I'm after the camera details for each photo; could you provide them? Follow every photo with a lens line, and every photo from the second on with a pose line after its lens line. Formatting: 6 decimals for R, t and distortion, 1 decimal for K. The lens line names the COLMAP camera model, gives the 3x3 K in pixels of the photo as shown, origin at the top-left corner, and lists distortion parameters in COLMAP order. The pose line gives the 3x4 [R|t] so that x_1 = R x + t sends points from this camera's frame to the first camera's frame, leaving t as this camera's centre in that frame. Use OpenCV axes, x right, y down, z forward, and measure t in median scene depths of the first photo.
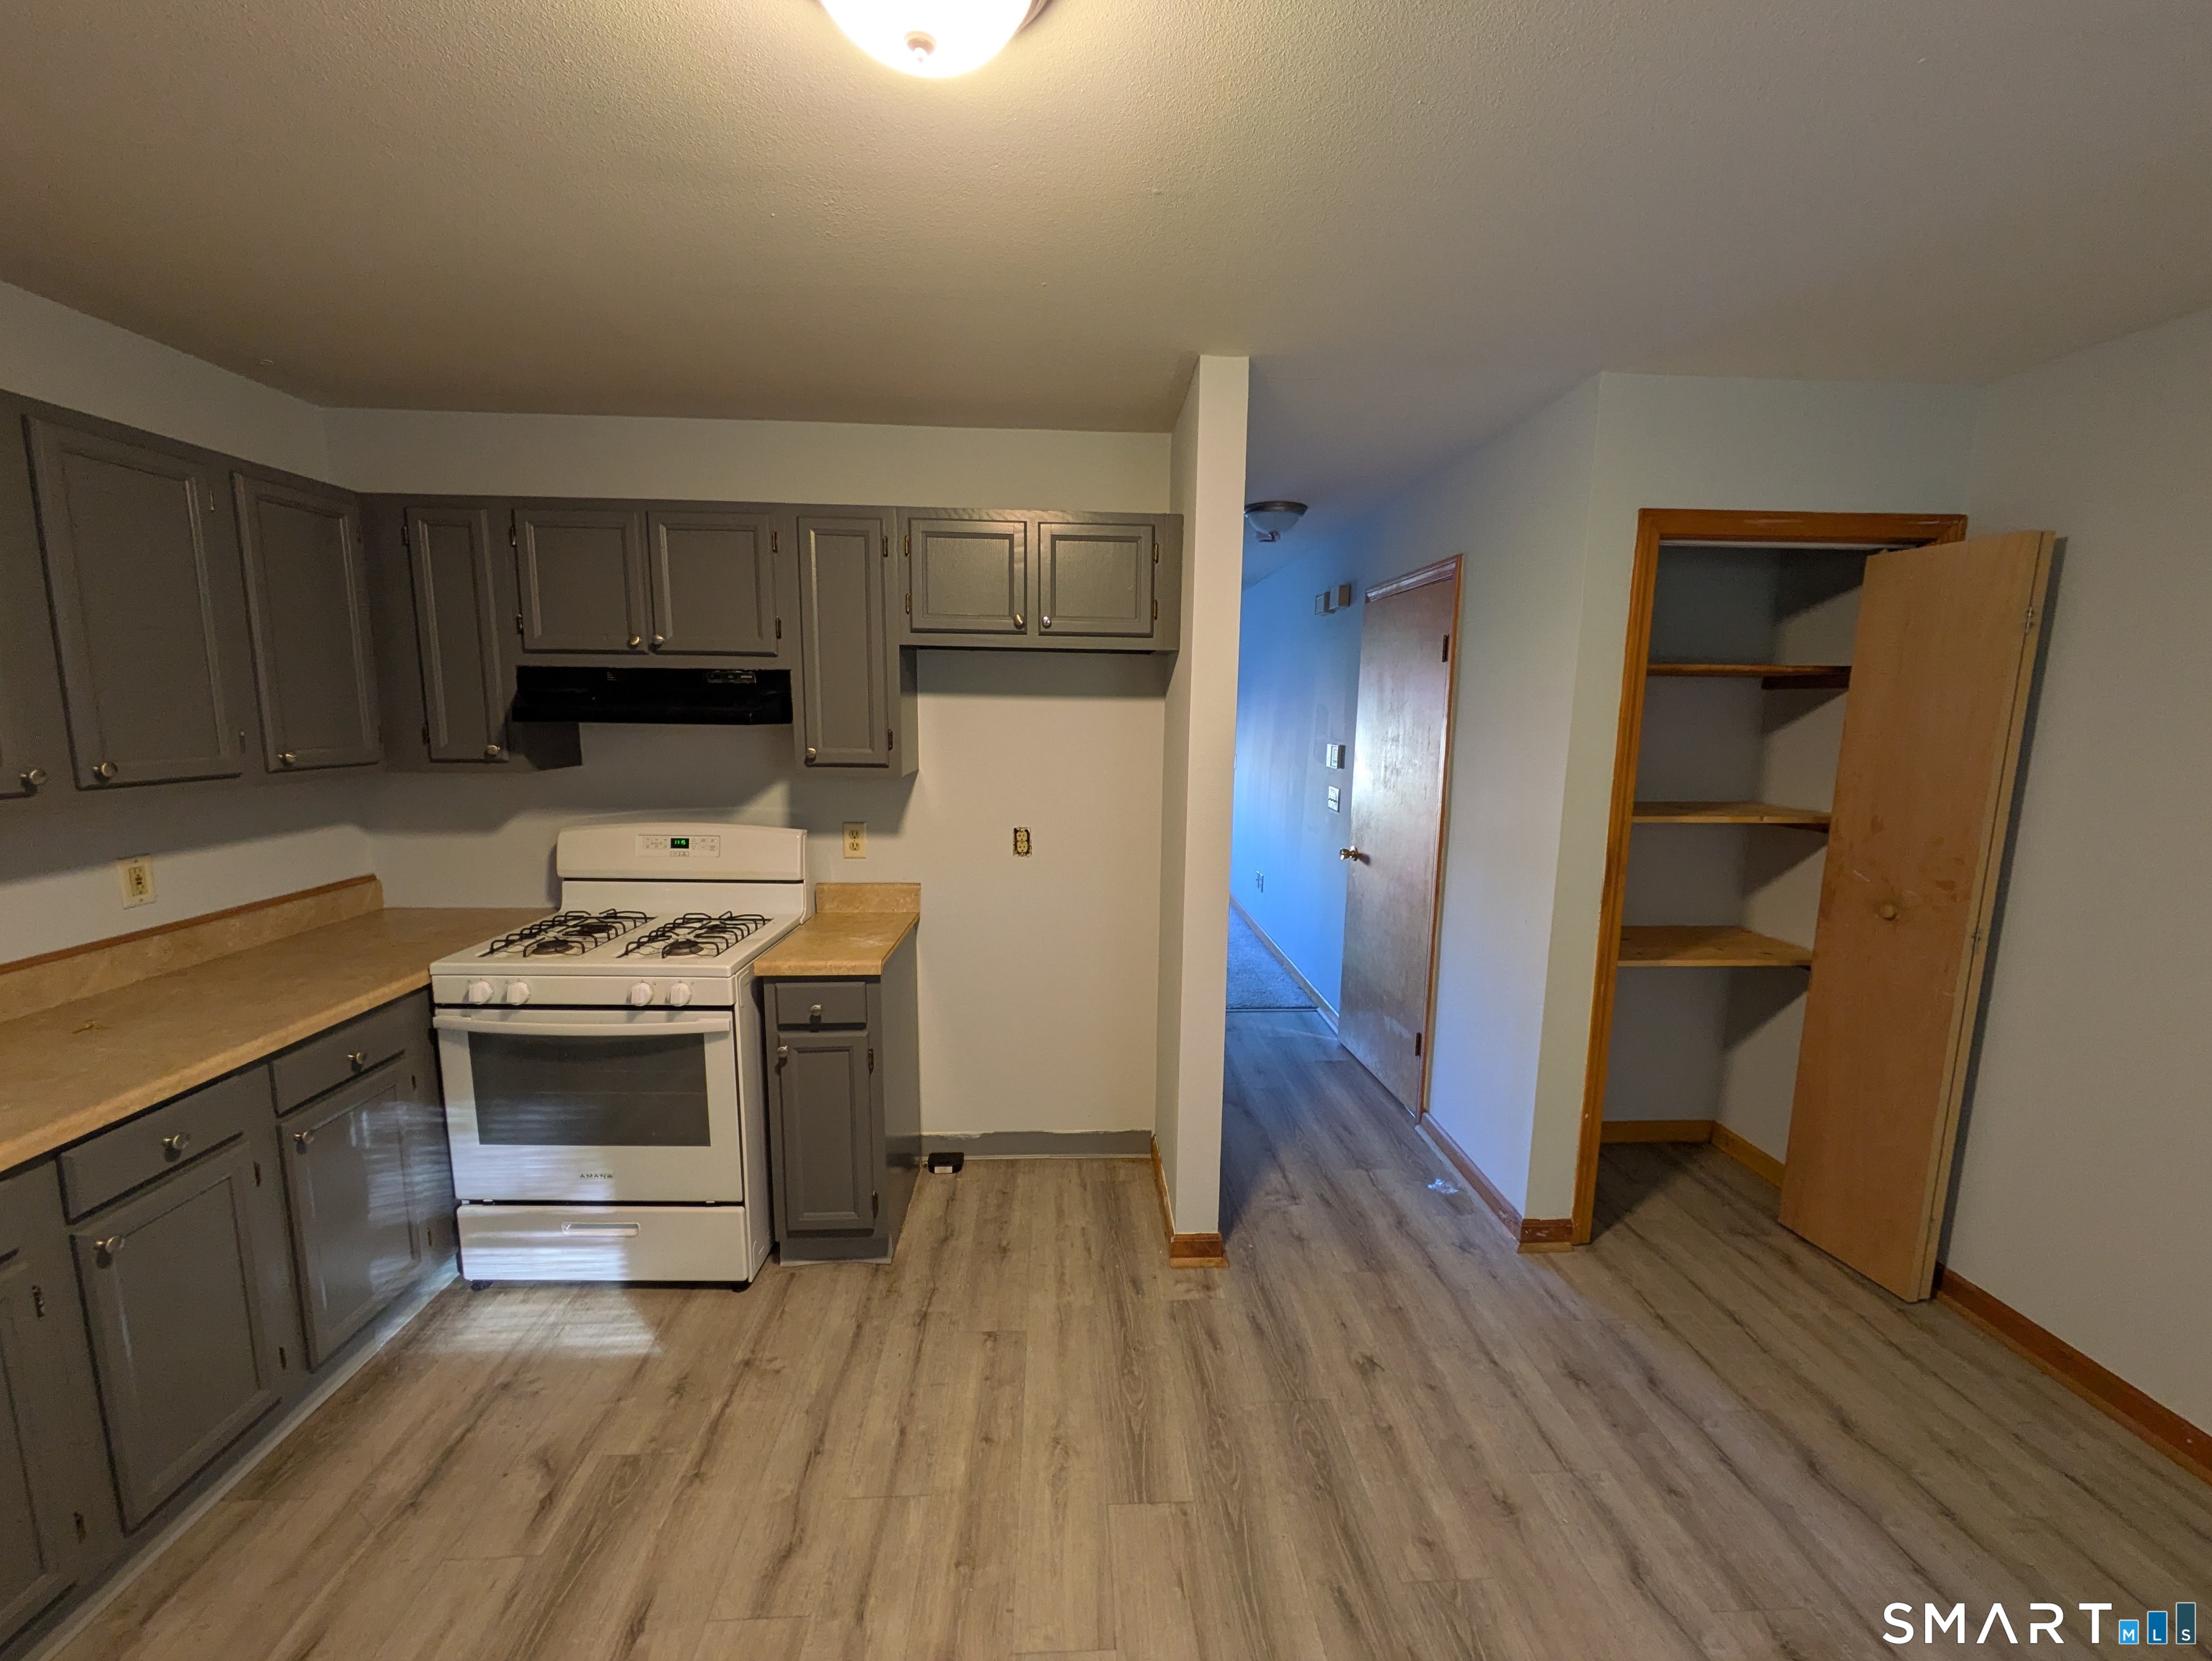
lens RADIAL K [[880.5, 0, 1110.4], [0, 880.5, 830.5], [0, 0, 1]] dist [-0.001531, 0.000364]
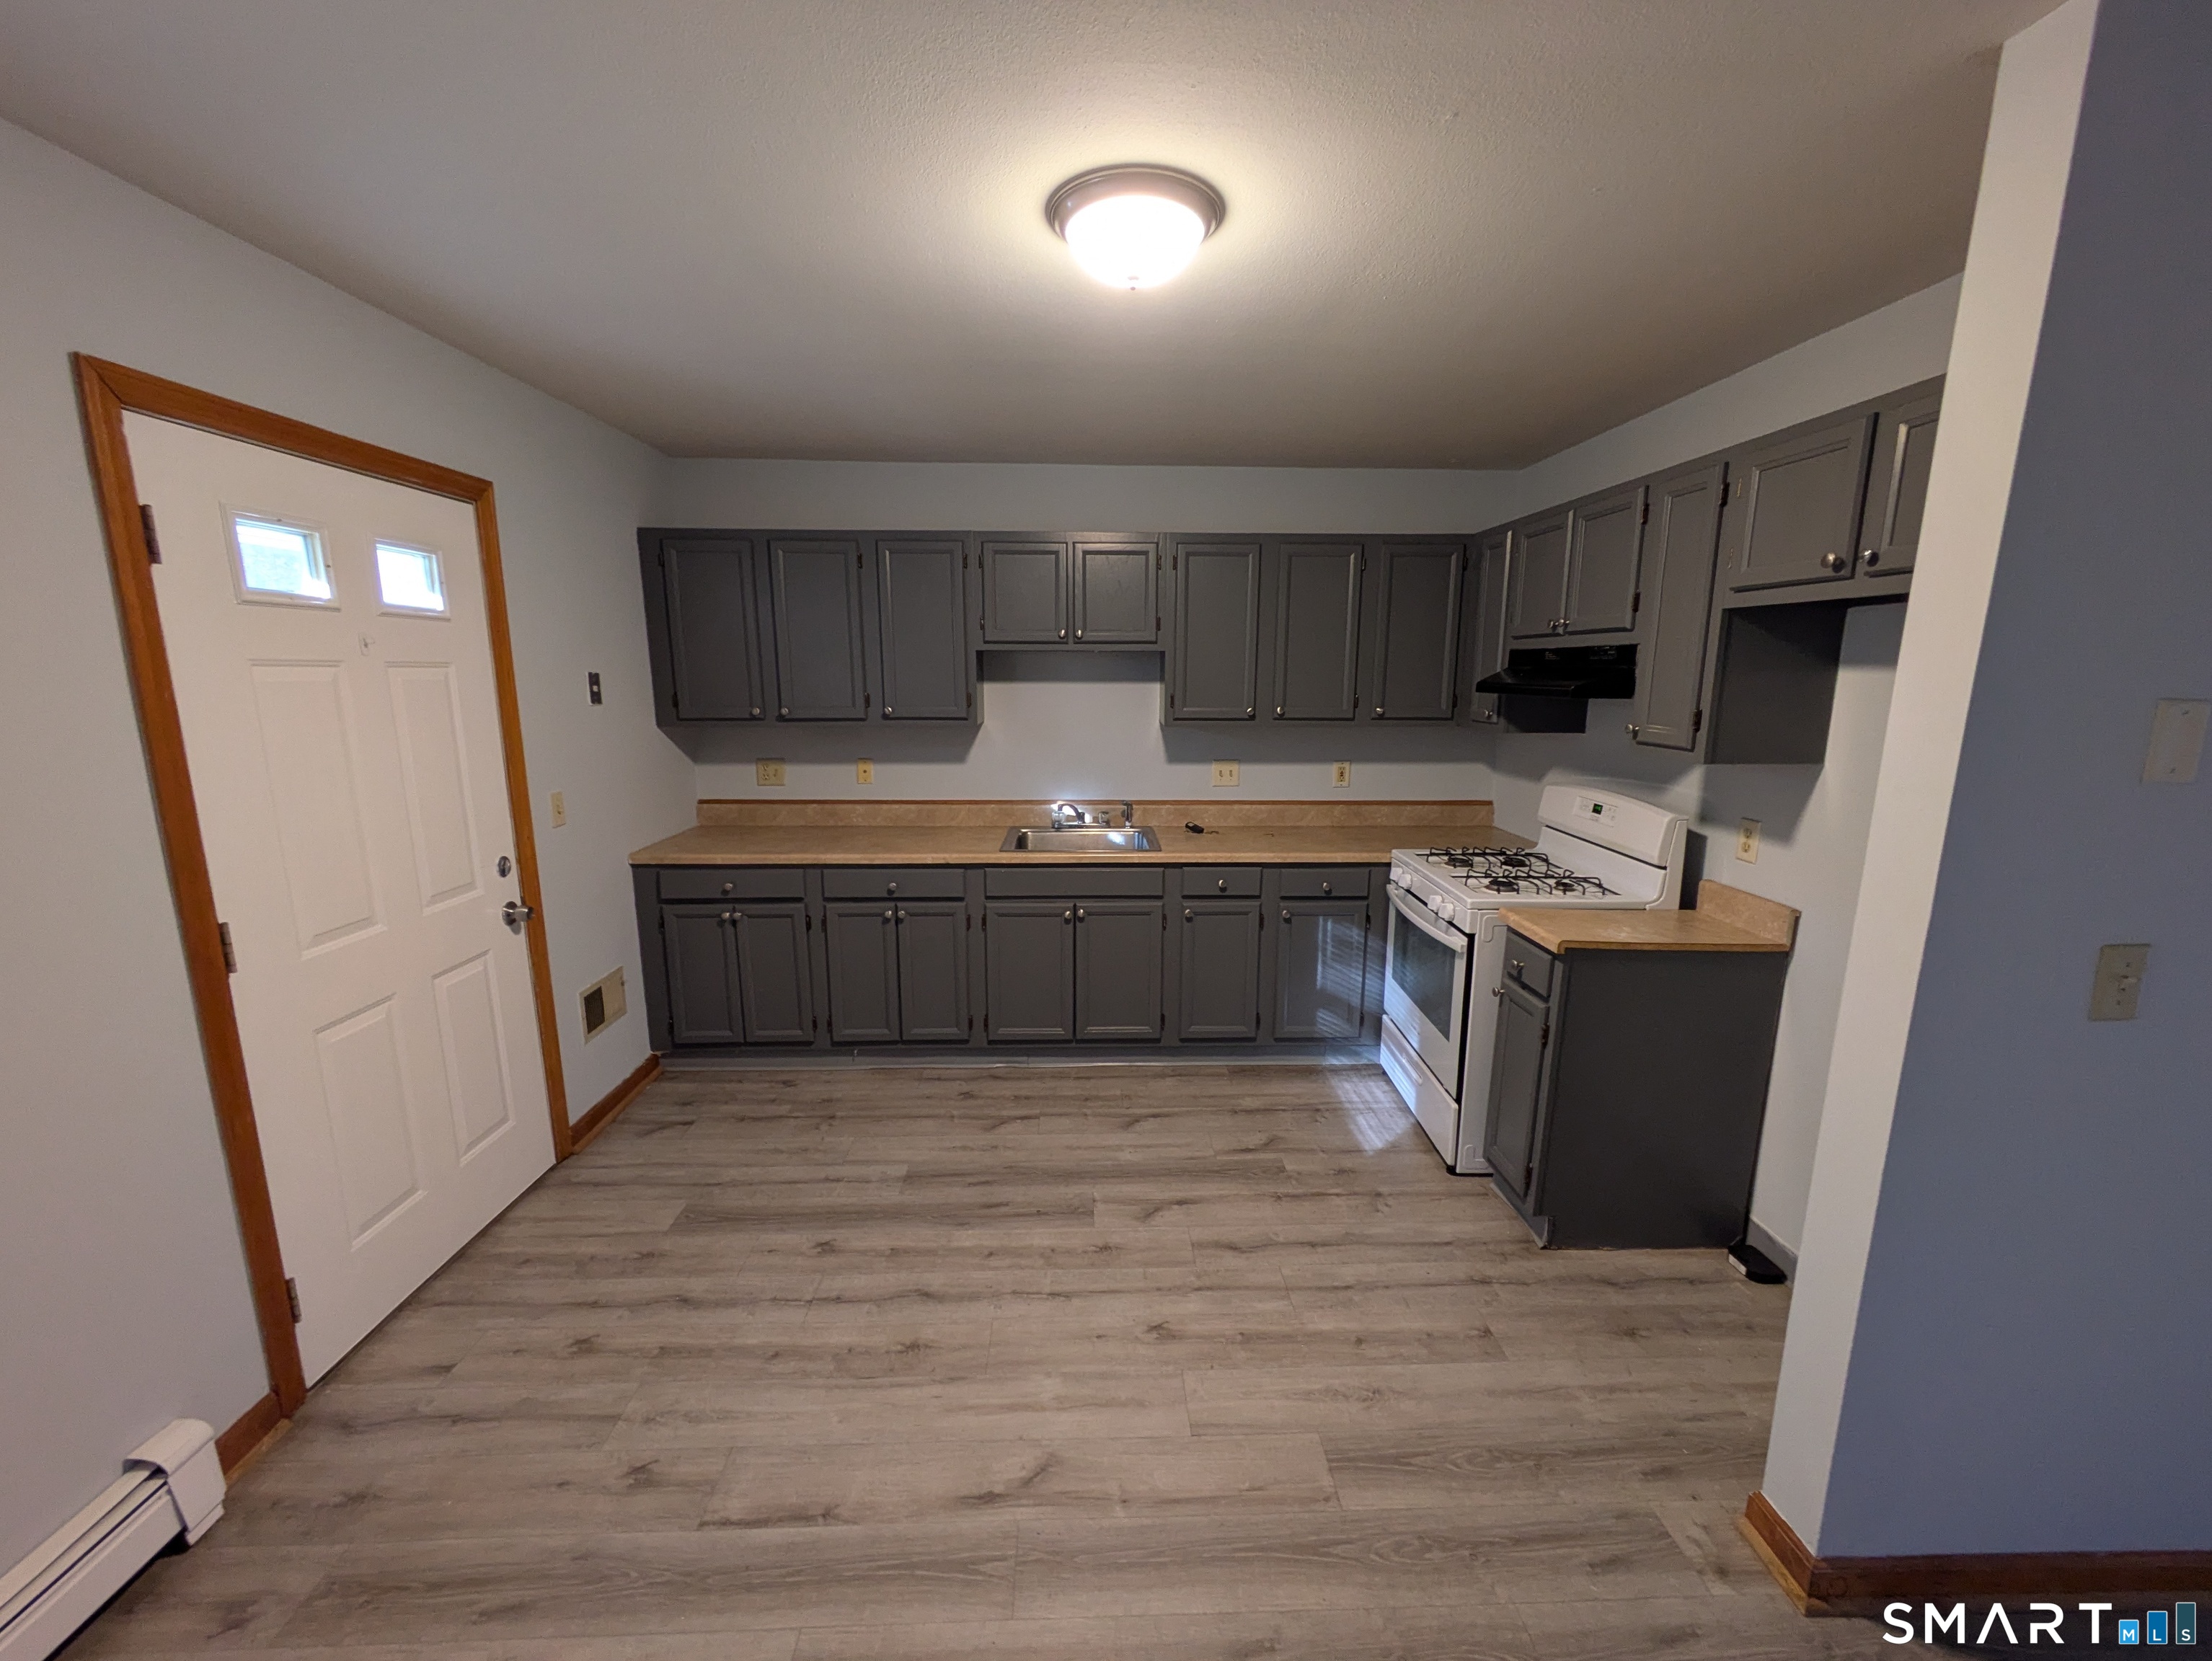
lens RADIAL K [[880.5, 0, 1110.4], [0, 880.5, 830.5], [0, 0, 1]] dist [-0.001531, 0.000364]
pose [[-0.025444, 0.167601, -0.985527, 0.801489], [-0.148224, 0.974316, 0.169521, -0.072924], [0.988626, 0.150392, 0.000052, 0.554941]]
